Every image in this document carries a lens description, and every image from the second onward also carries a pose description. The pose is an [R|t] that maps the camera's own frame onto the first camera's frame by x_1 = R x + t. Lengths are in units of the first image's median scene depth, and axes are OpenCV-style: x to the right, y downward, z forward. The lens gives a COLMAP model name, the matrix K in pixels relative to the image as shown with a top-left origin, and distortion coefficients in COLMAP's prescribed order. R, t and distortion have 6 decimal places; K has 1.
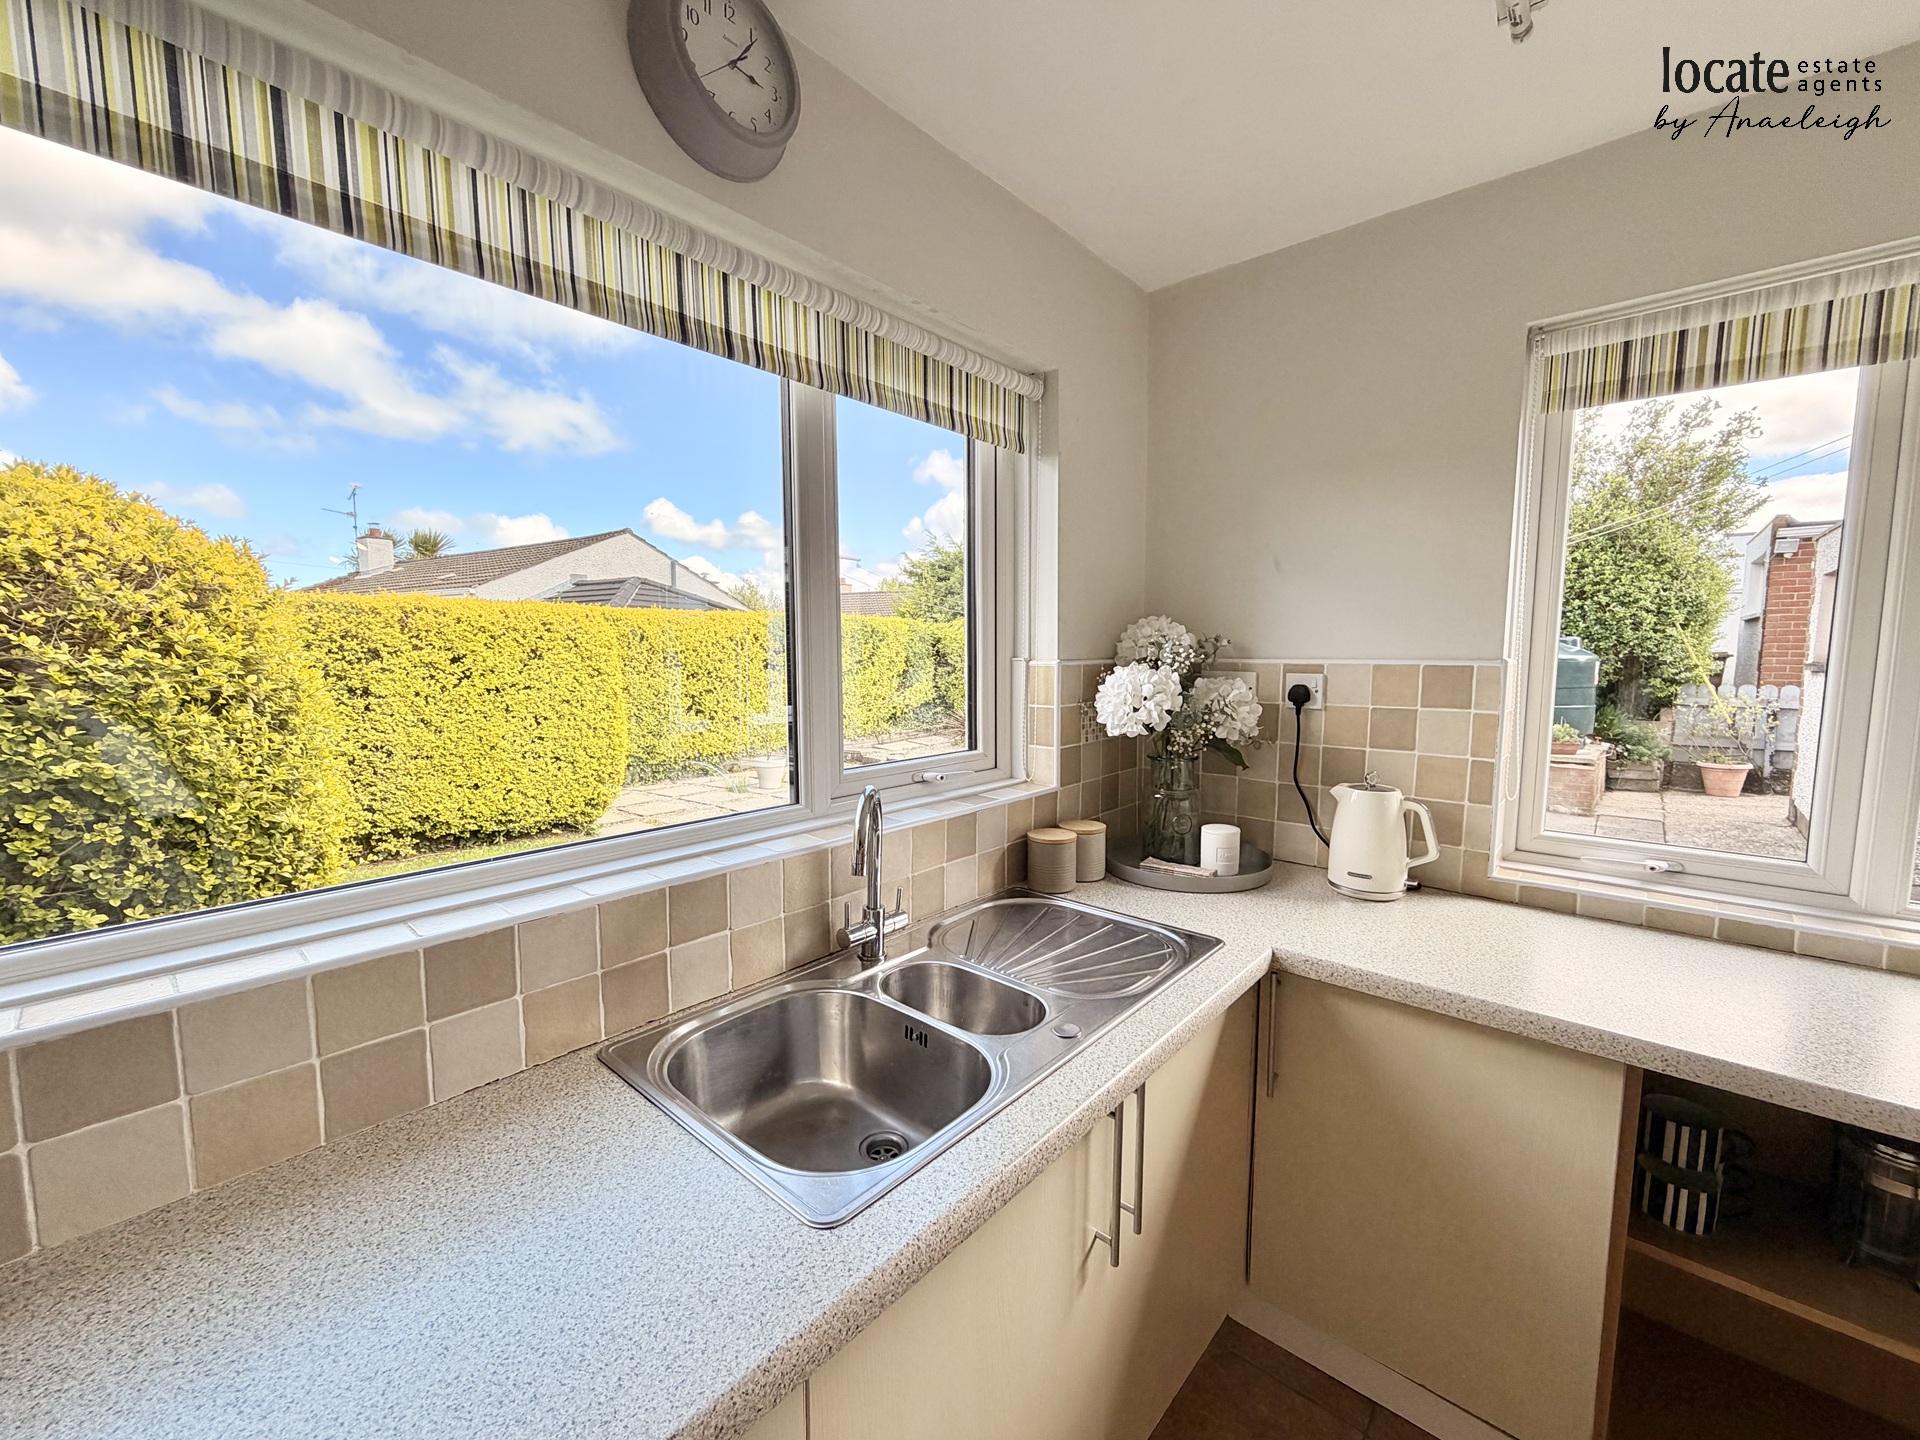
lens RADIAL K [[765.2, 0, 959.5], [0, 765.2, 723.1], [0, 0, 1]] dist [-0.002613, 0.000477]
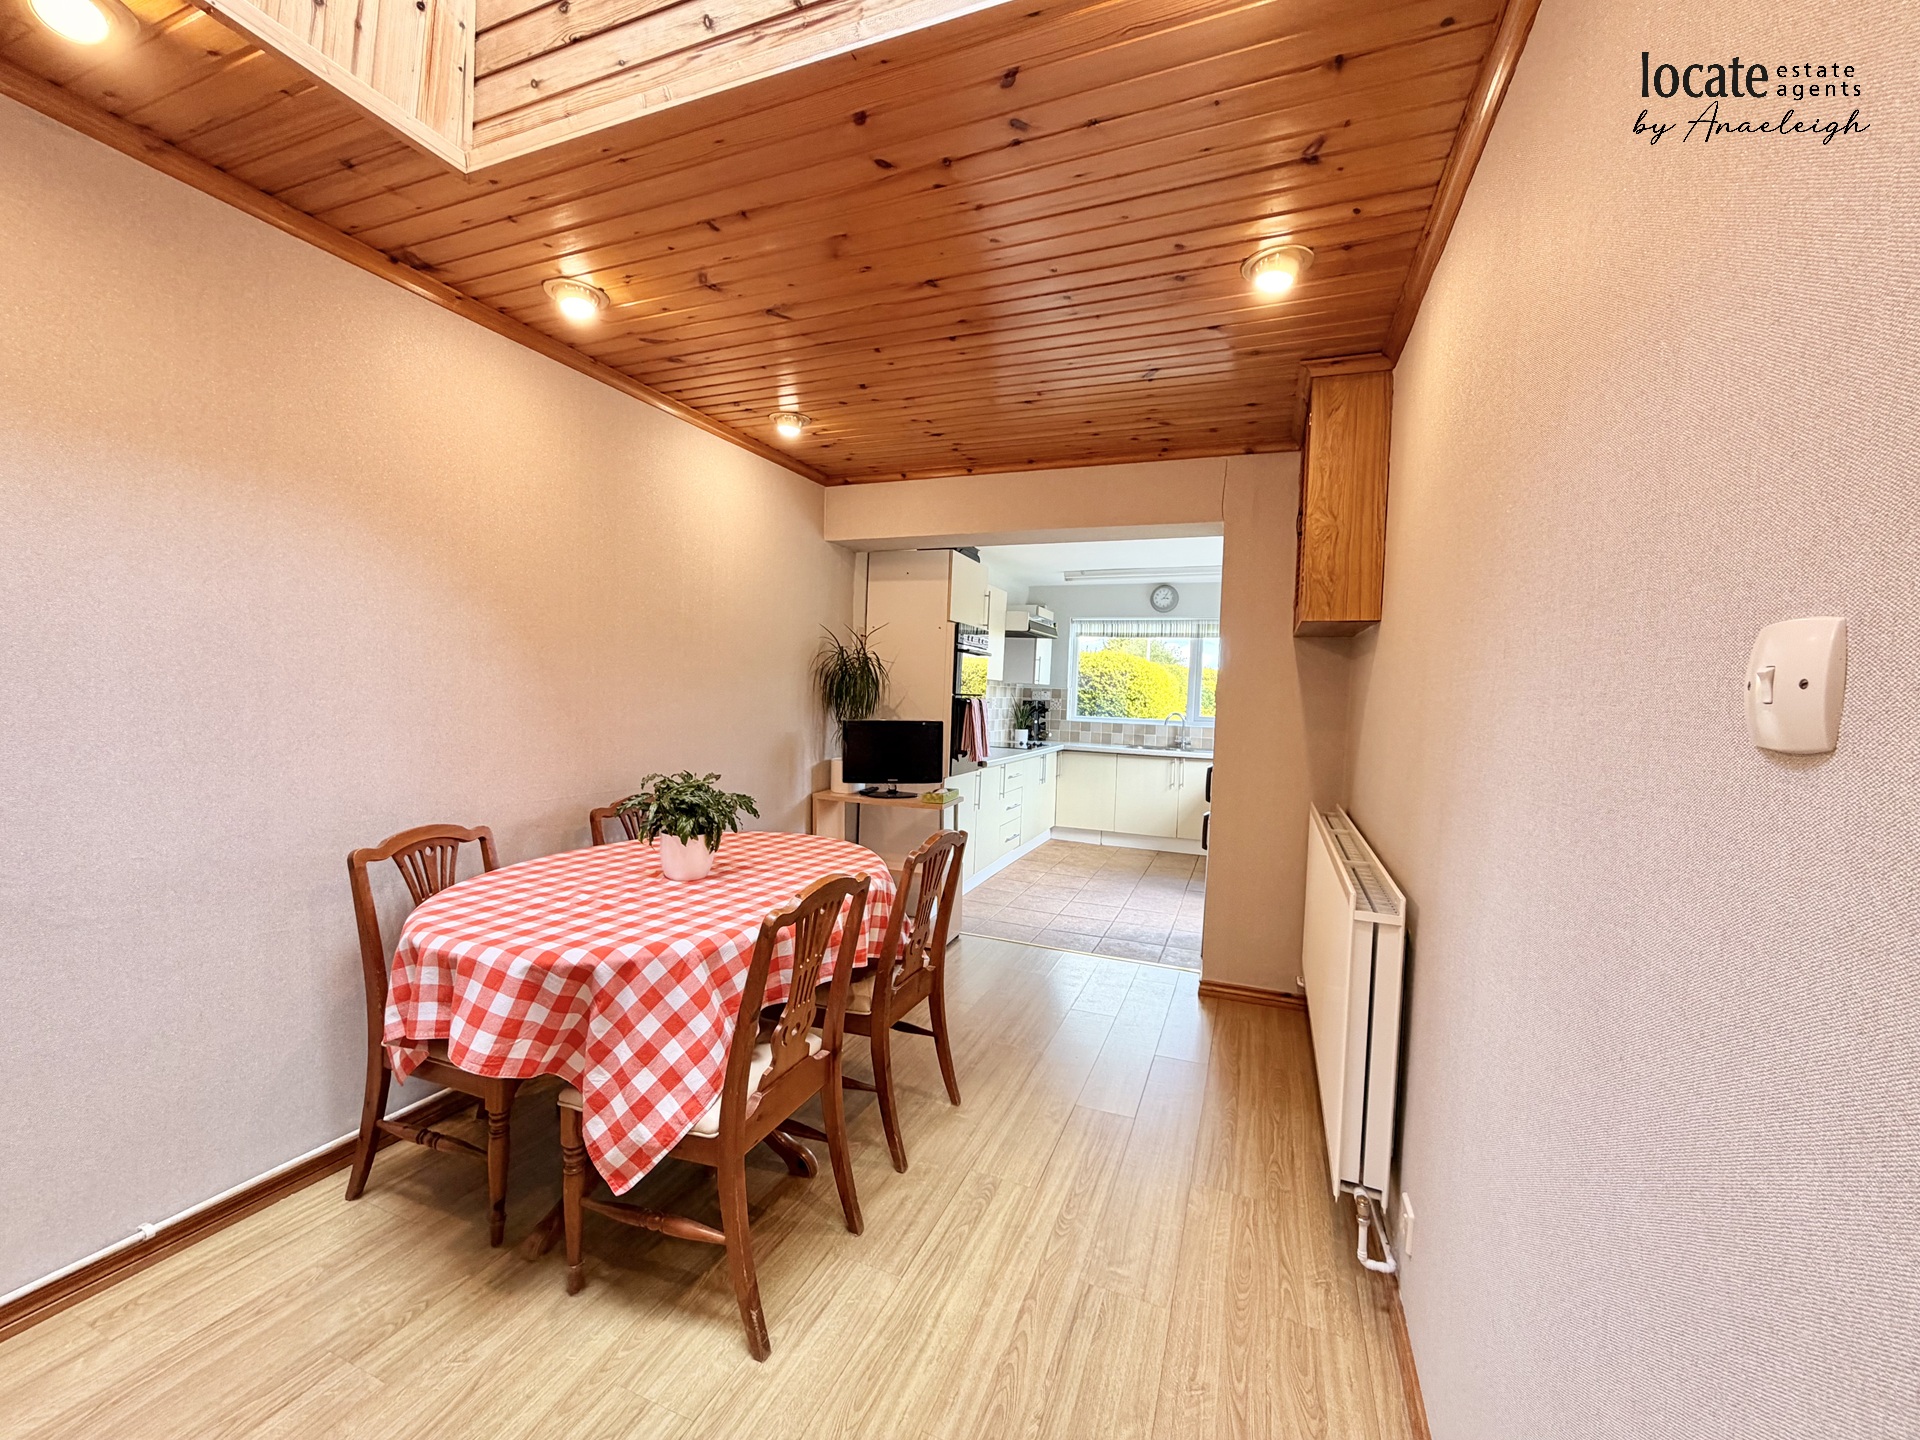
lens RADIAL K [[765.2, 0, 953.5], [0, 765.2, 732.9], [0, 0, 1]] dist [-0.002613, 0.000477]
pose [[0.332898, 0.064071, -0.940784, 3.998431], [-0.122997, 0.992116, 0.024044, 0.256542], [0.934907, 0.107709, 0.338154, -2.076745]]
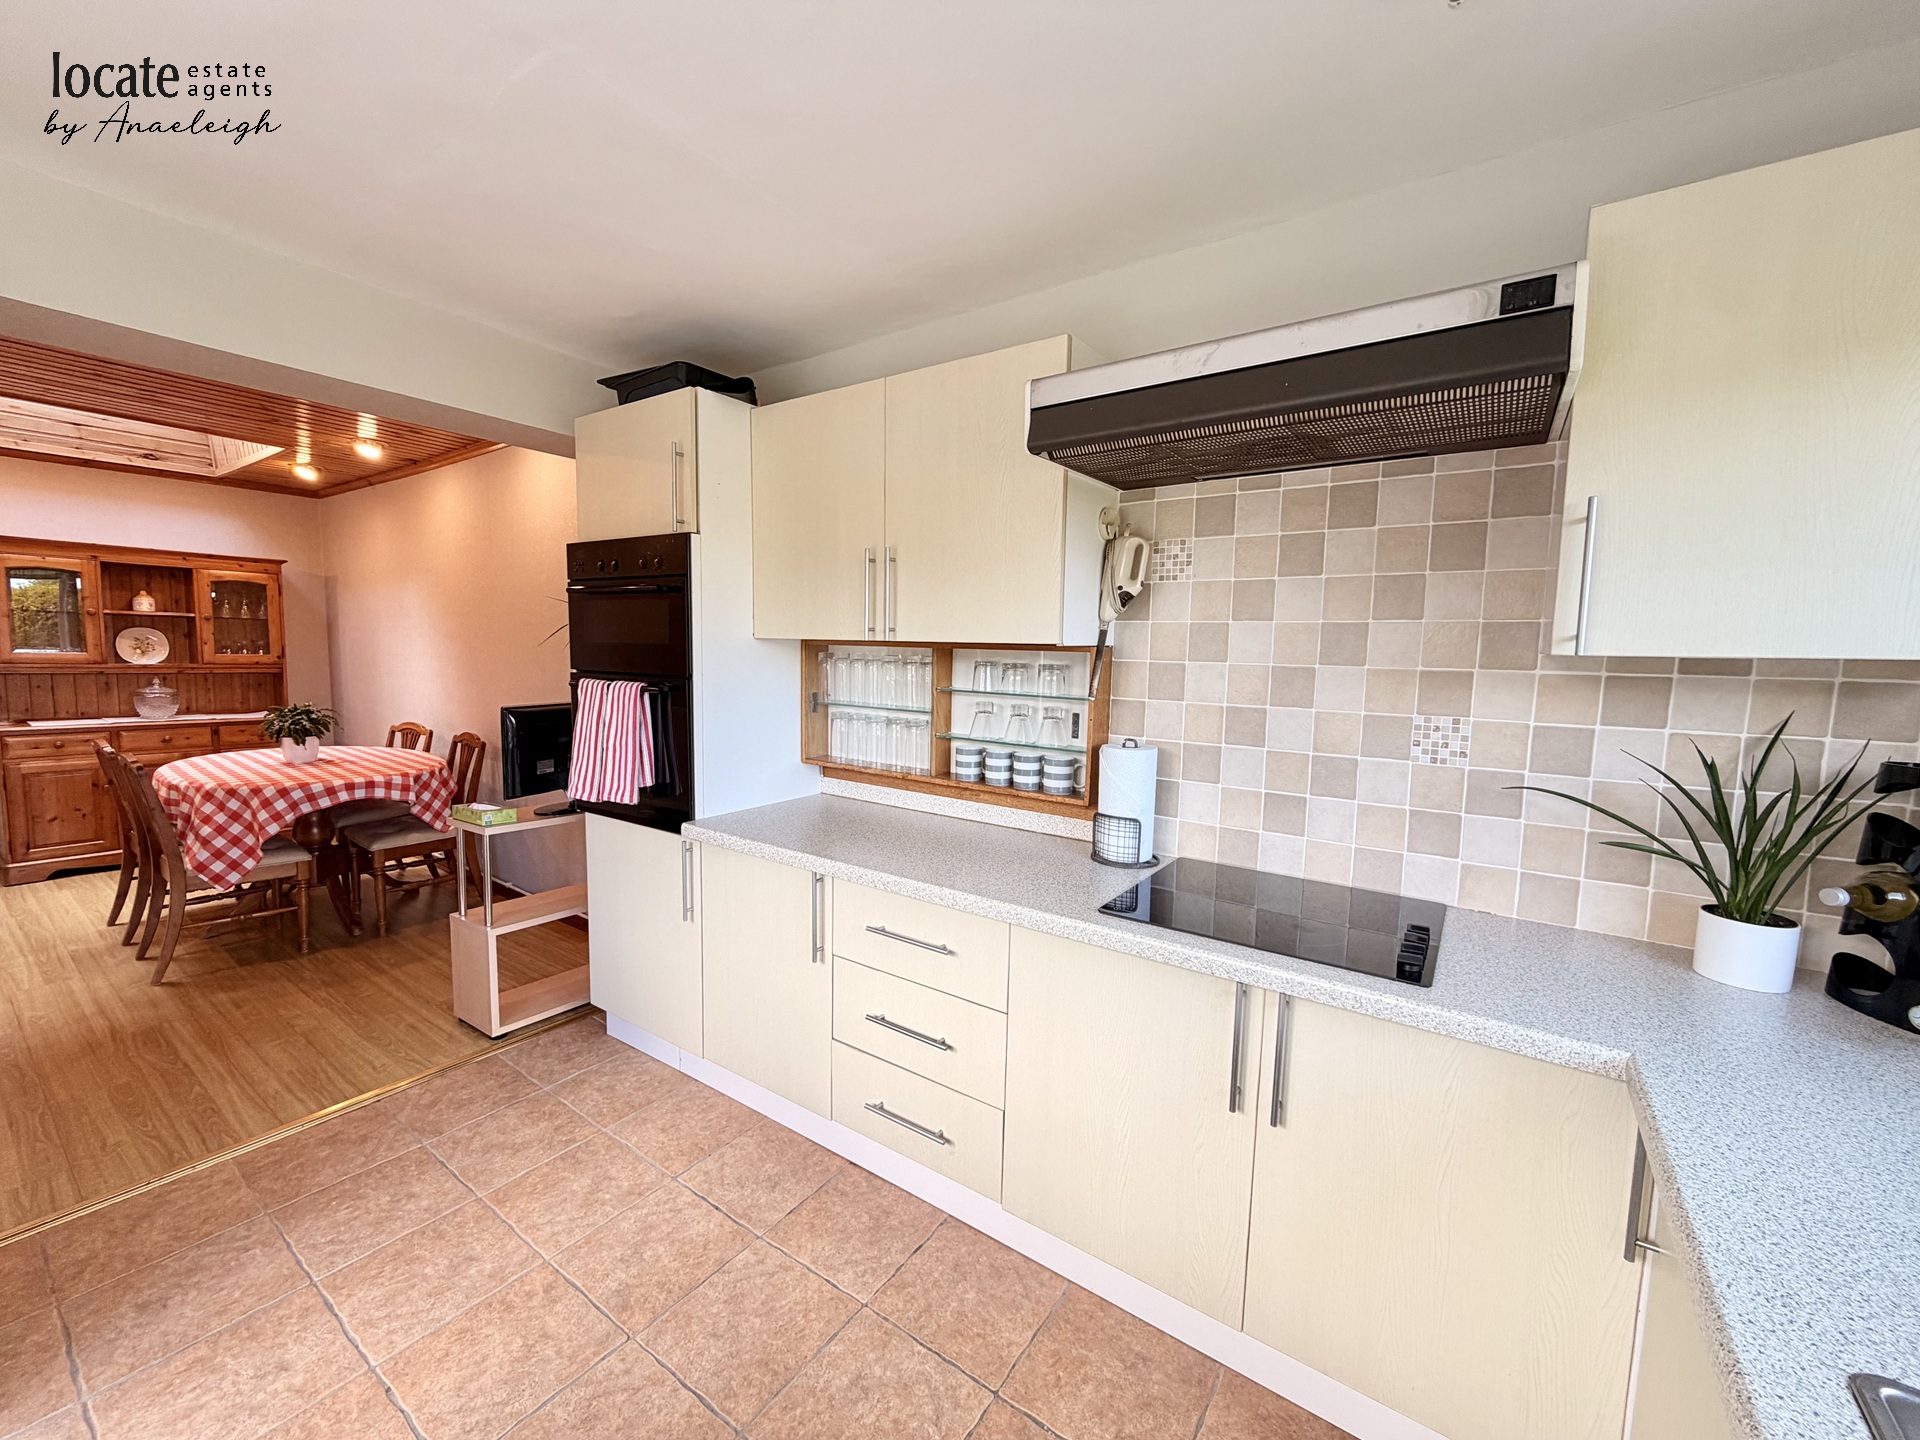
lens RADIAL K [[765.2, 0, 959.9], [0, 765.2, 720.7], [0, 0, 1]] dist [-0.002613, 0.000477]
pose [[-0.994224, -0.010568, -0.106804, 0.424871], [-0.030228, 0.982428, 0.184177, -0.062485], [0.102980, 0.186341, -0.977073, 0.788036]]
